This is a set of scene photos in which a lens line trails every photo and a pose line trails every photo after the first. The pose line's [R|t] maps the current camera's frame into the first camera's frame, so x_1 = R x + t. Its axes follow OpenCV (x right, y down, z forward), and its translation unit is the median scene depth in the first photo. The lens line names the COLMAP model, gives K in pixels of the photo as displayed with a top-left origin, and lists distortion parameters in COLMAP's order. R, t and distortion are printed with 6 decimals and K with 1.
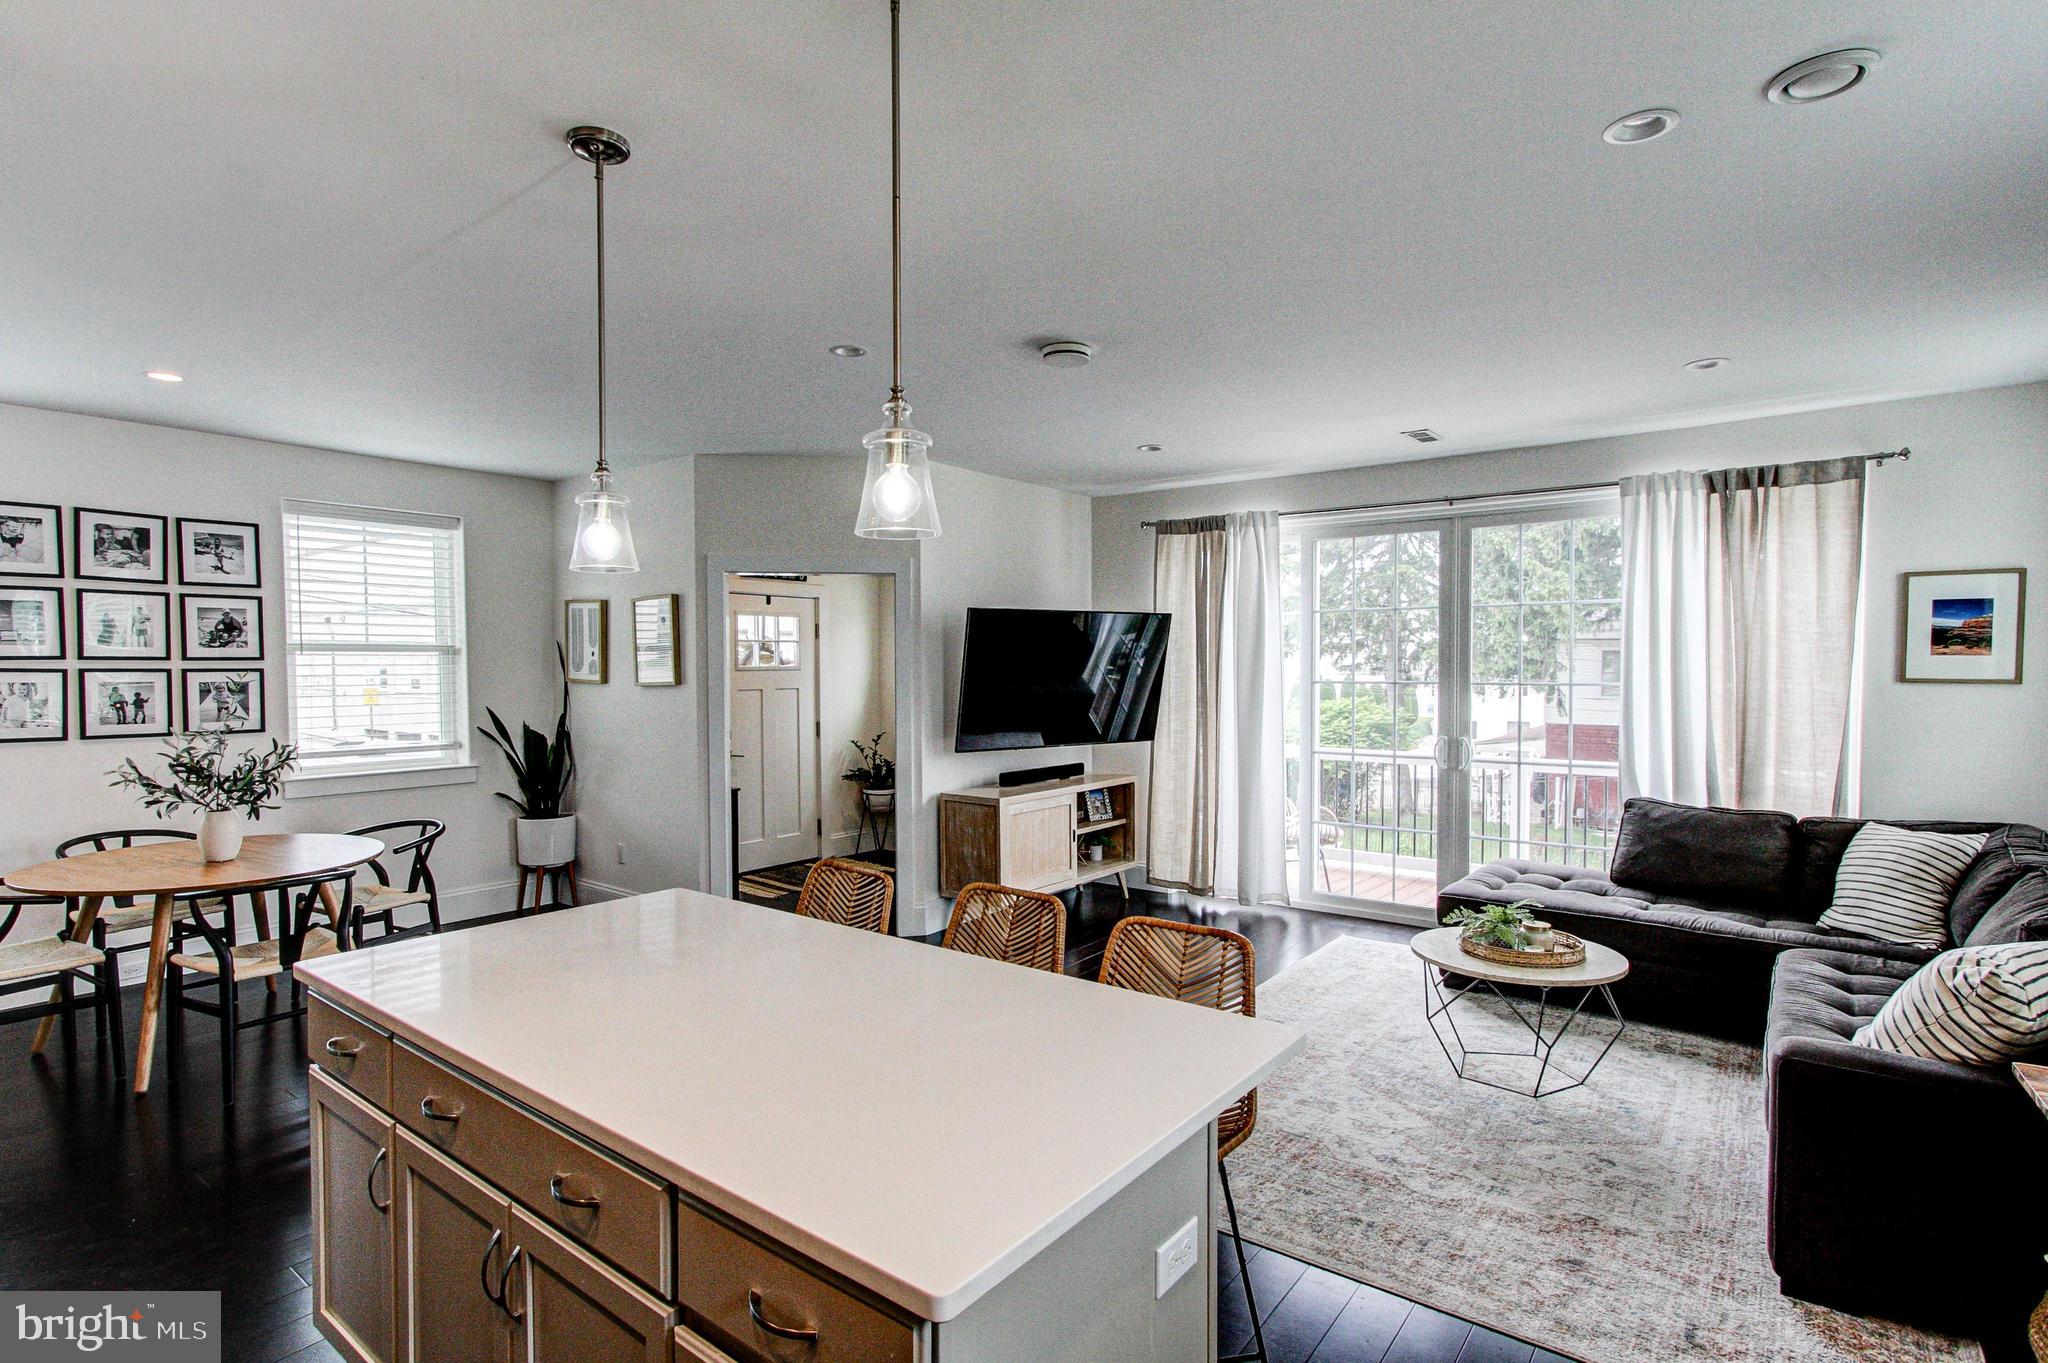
lens RADIAL K [[1013.8, 0, 1021.9], [0, 1013.8, 691.1], [0, 0, 1]] dist [0.002438, 0.000275]
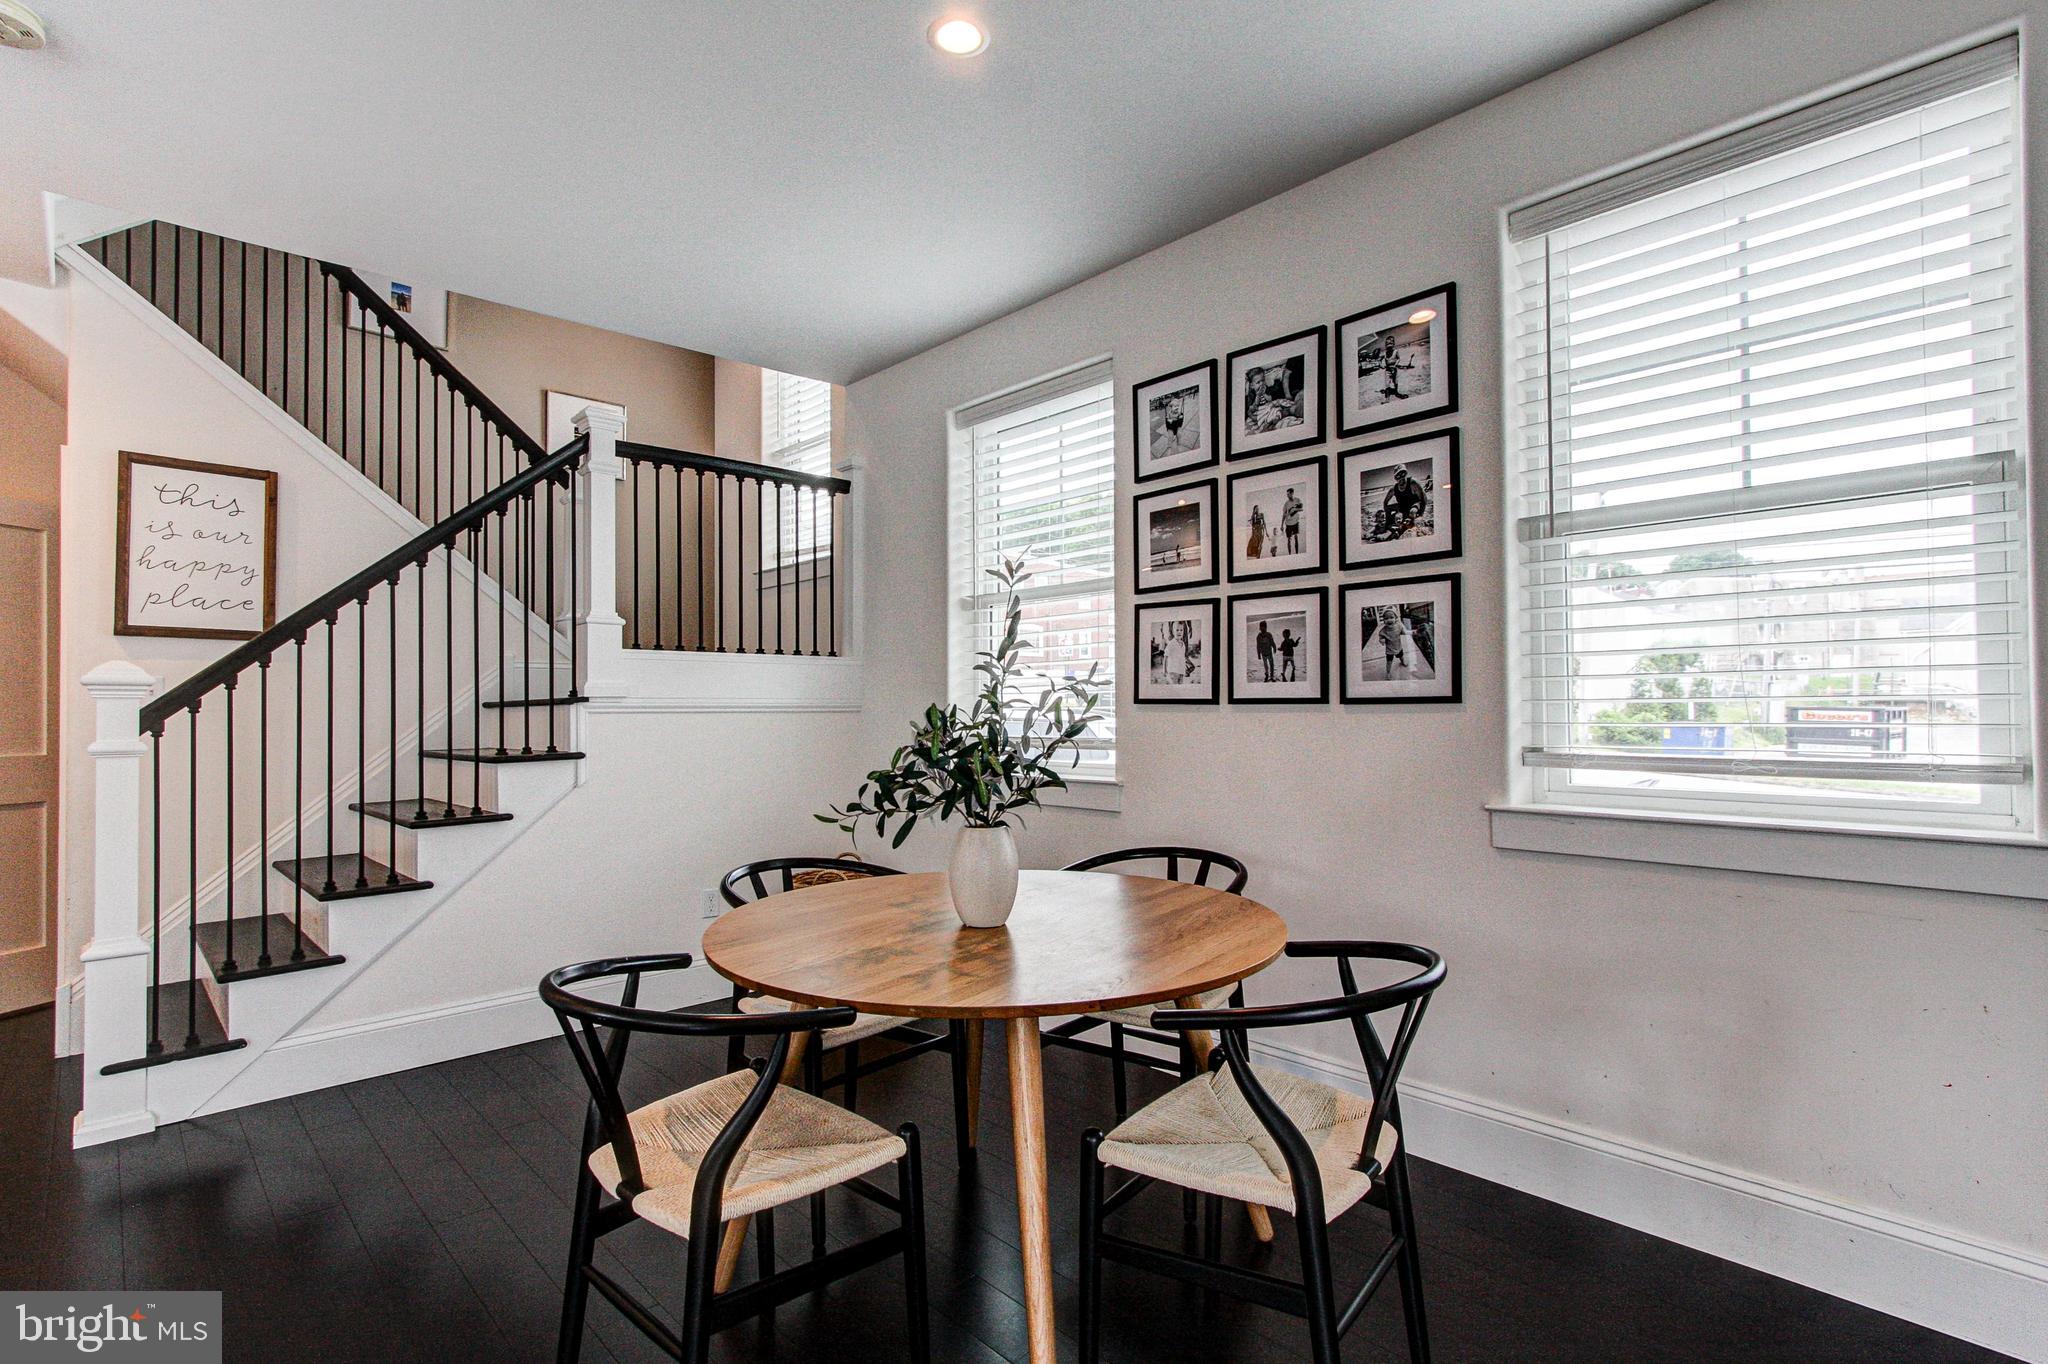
lens RADIAL K [[996.3, 0, 1017.7], [0, 996.3, 696.6], [0, 0, 1]] dist [0.000000, 0.001071]
pose [[-0.166358, -0.009872, -0.986016, -0.257819], [-0.020111, 0.999776, -0.006617, 0.048534], [0.985860, 0.018729, -0.166519, 0.943188]]
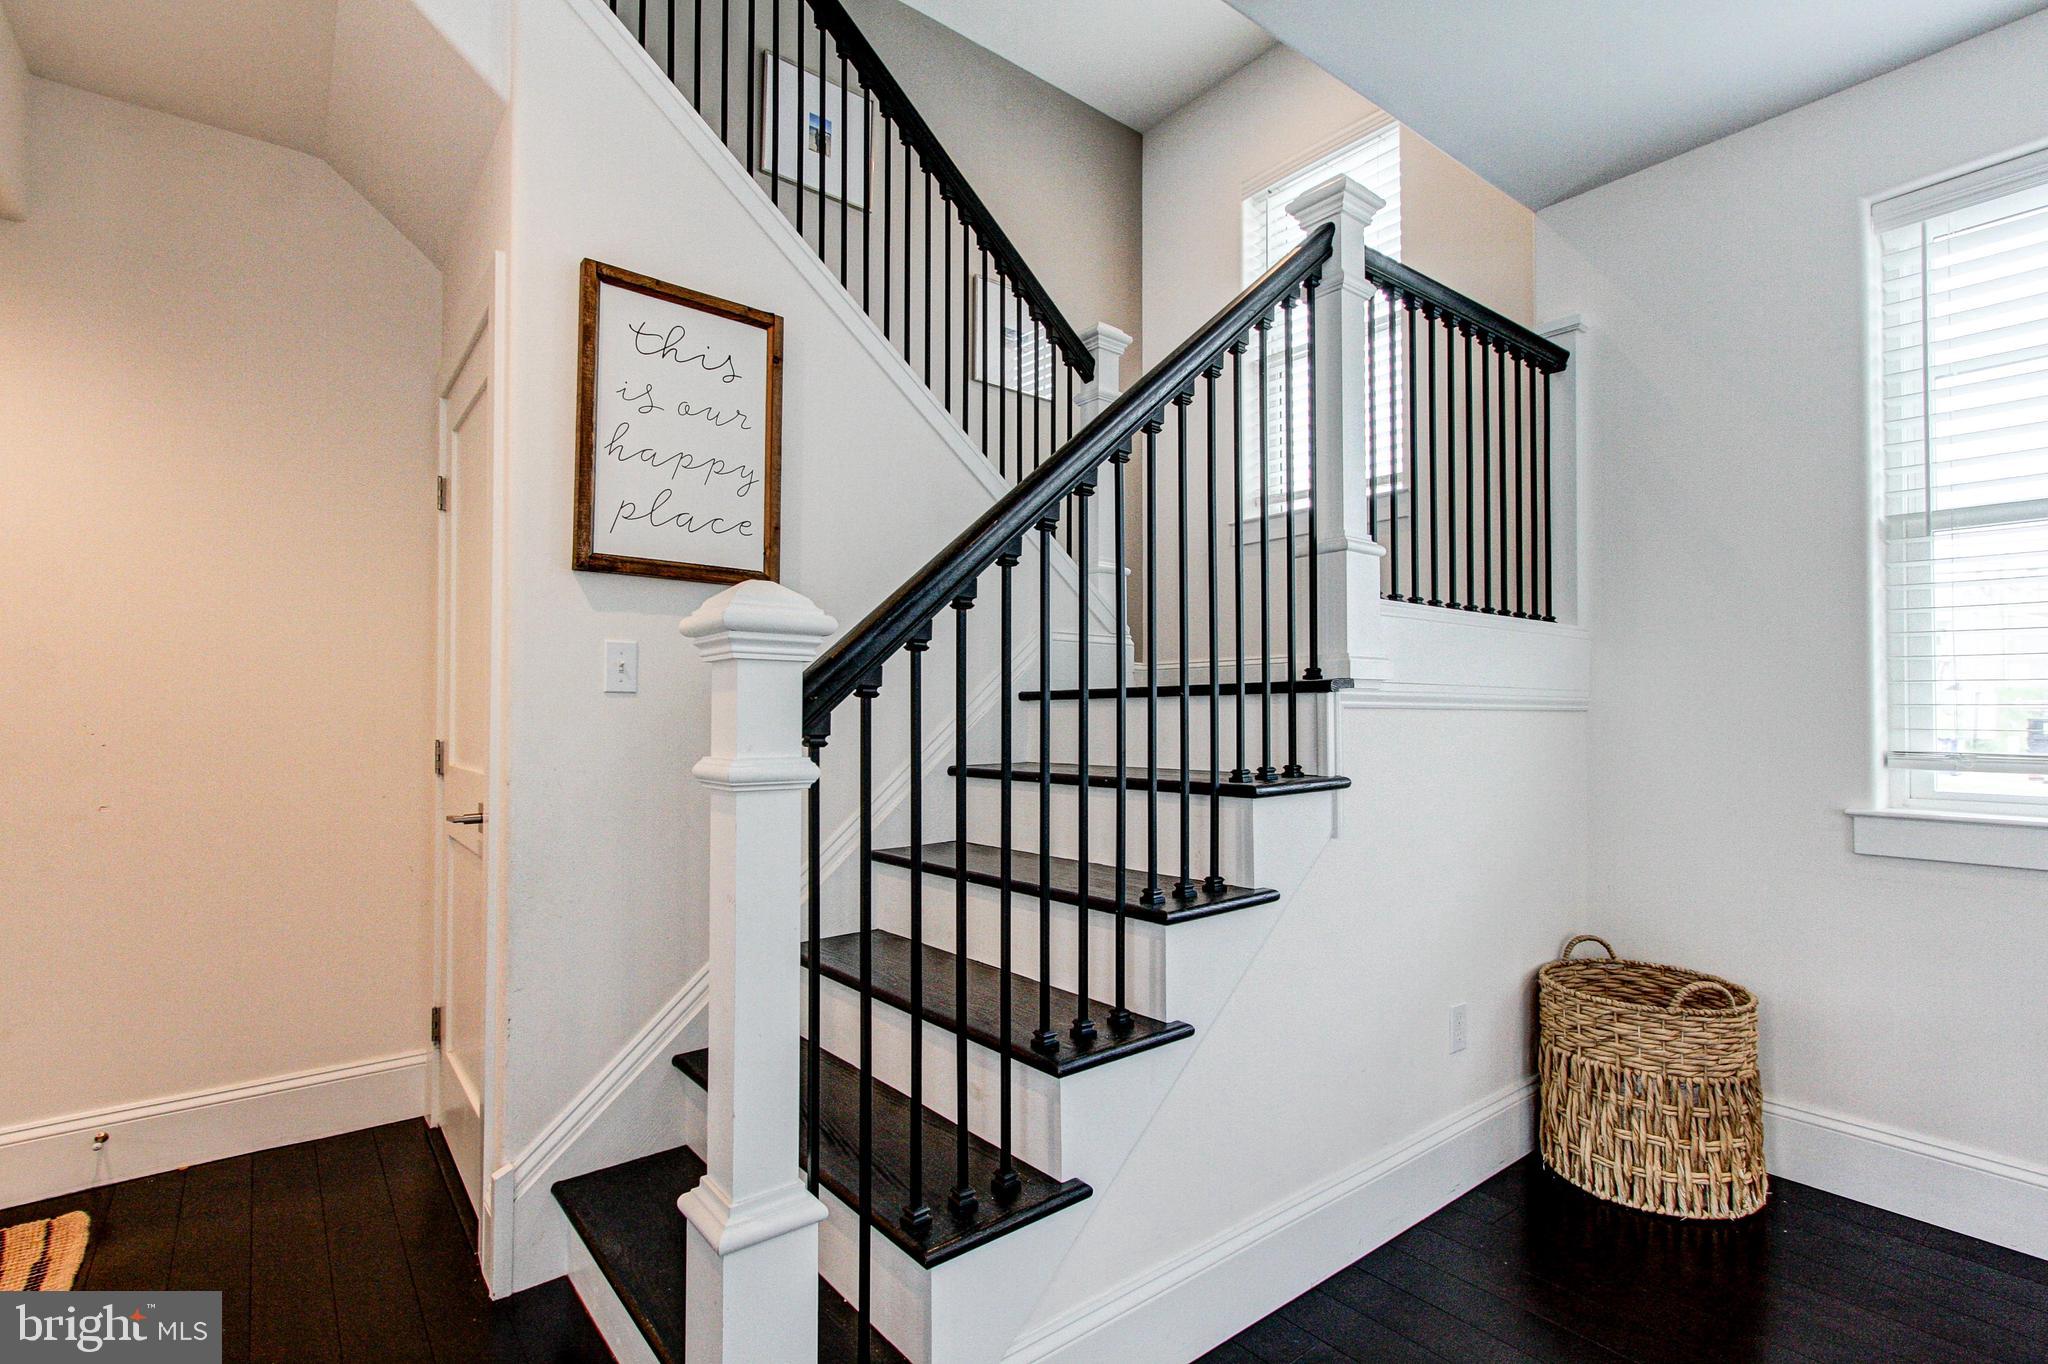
lens RADIAL K [[935.7, 0, 1015.6], [0, 935.7, 693.6], [0, 0, 1]] dist [-0.017572, 0.000496]
pose [[-0.247246, -0.018008, -0.968785, -0.527352], [-0.023818, 0.999638, -0.012503, 0.065450], [0.968660, 0.019983, -0.247585, 0.452906]]
